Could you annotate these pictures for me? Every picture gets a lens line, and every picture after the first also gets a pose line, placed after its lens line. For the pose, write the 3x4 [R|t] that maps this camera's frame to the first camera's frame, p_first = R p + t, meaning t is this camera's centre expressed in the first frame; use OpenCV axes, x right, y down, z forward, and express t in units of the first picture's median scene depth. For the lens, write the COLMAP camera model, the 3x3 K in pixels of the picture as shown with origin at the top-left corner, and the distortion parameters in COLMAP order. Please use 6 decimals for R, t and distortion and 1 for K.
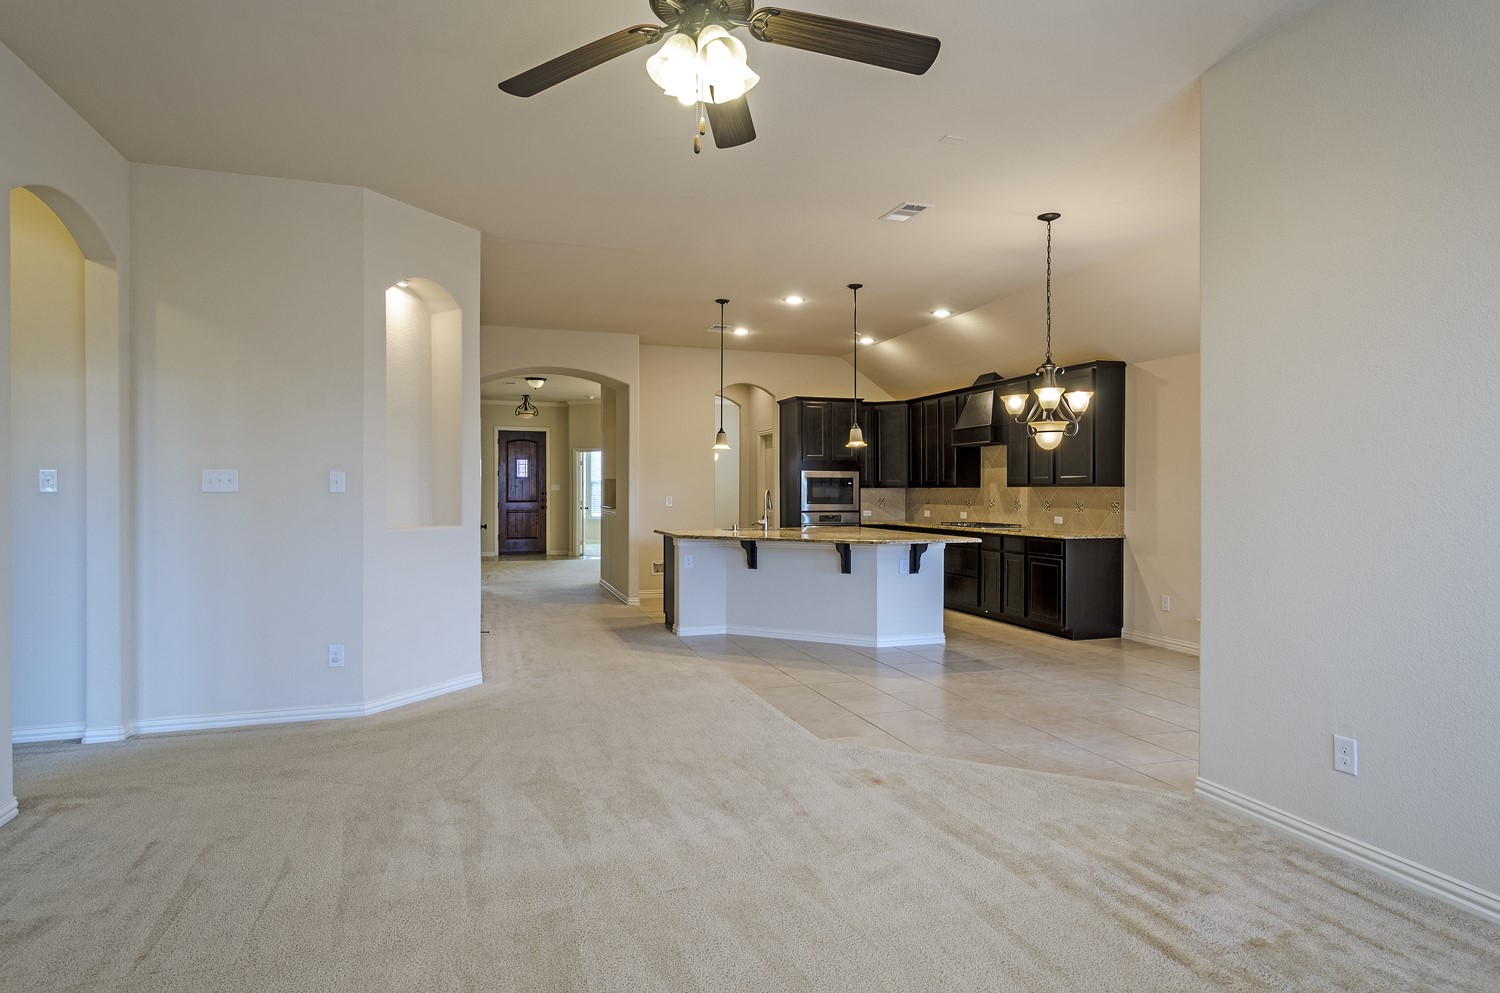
lens RADIAL K [[838.7, 0, 751.6], [0, 838.7, 495.6], [0, 0, 1]] dist [0.005058, -0.000305]
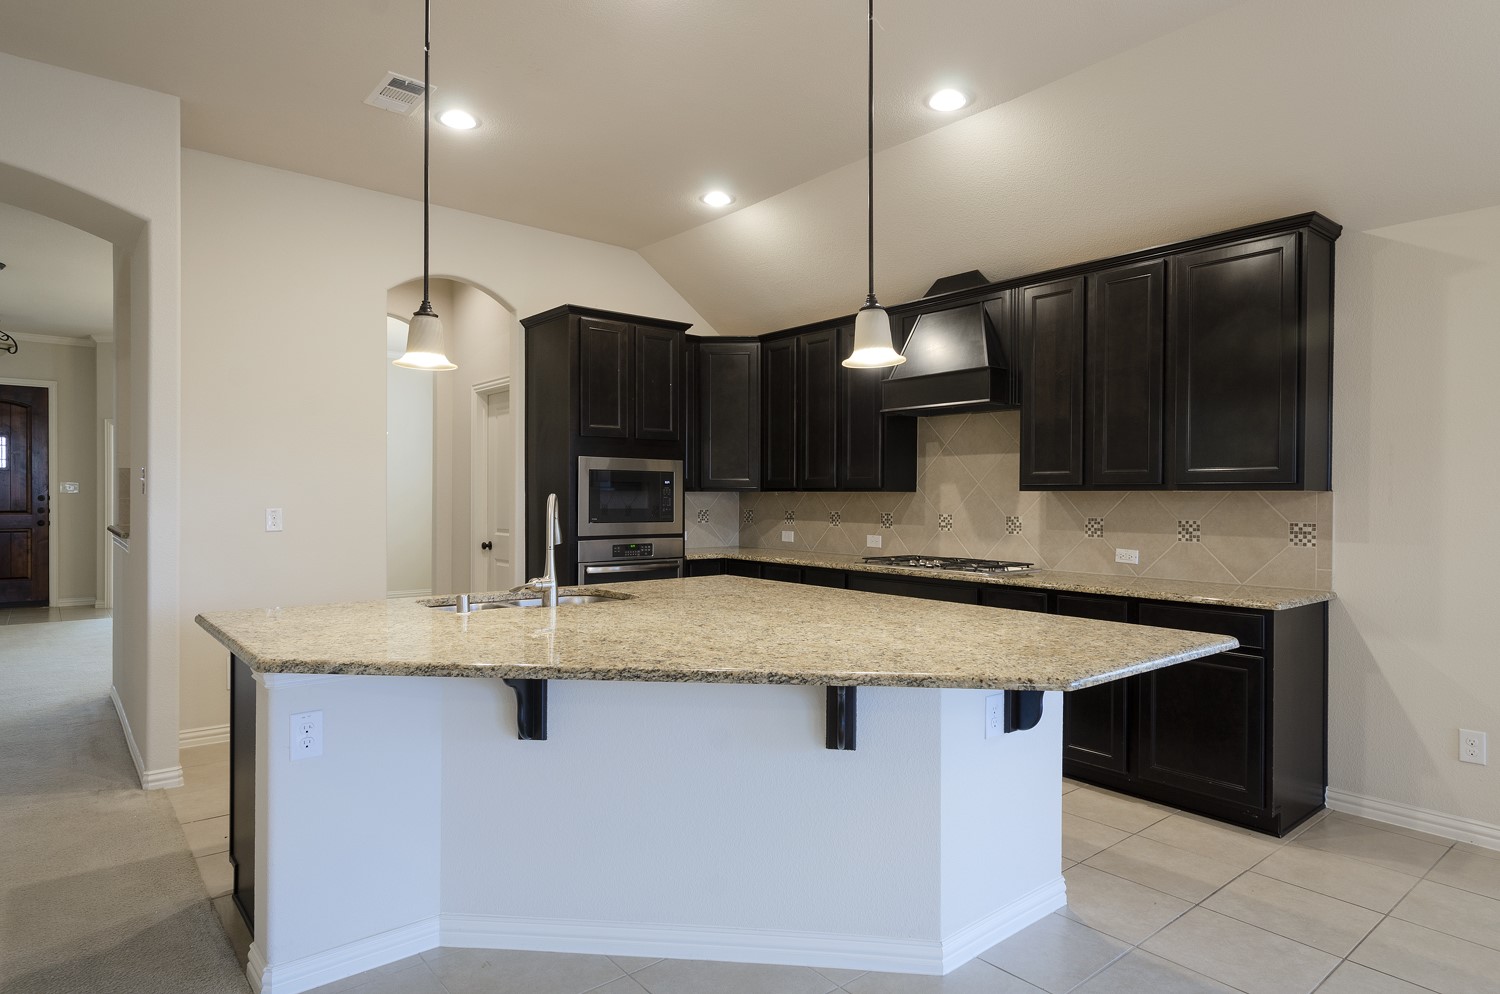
lens RADIAL K [[838.7, 0, 749.2], [0, 838.7, 503.6], [0, 0, 1]] dist [0.005058, -0.000305]
pose [[0.928398, -0.000165, 0.371588, -0.030454], [-0.001670, 0.999988, 0.004618, -0.003916], [-0.371584, -0.004908, 0.928386, 0.497194]]
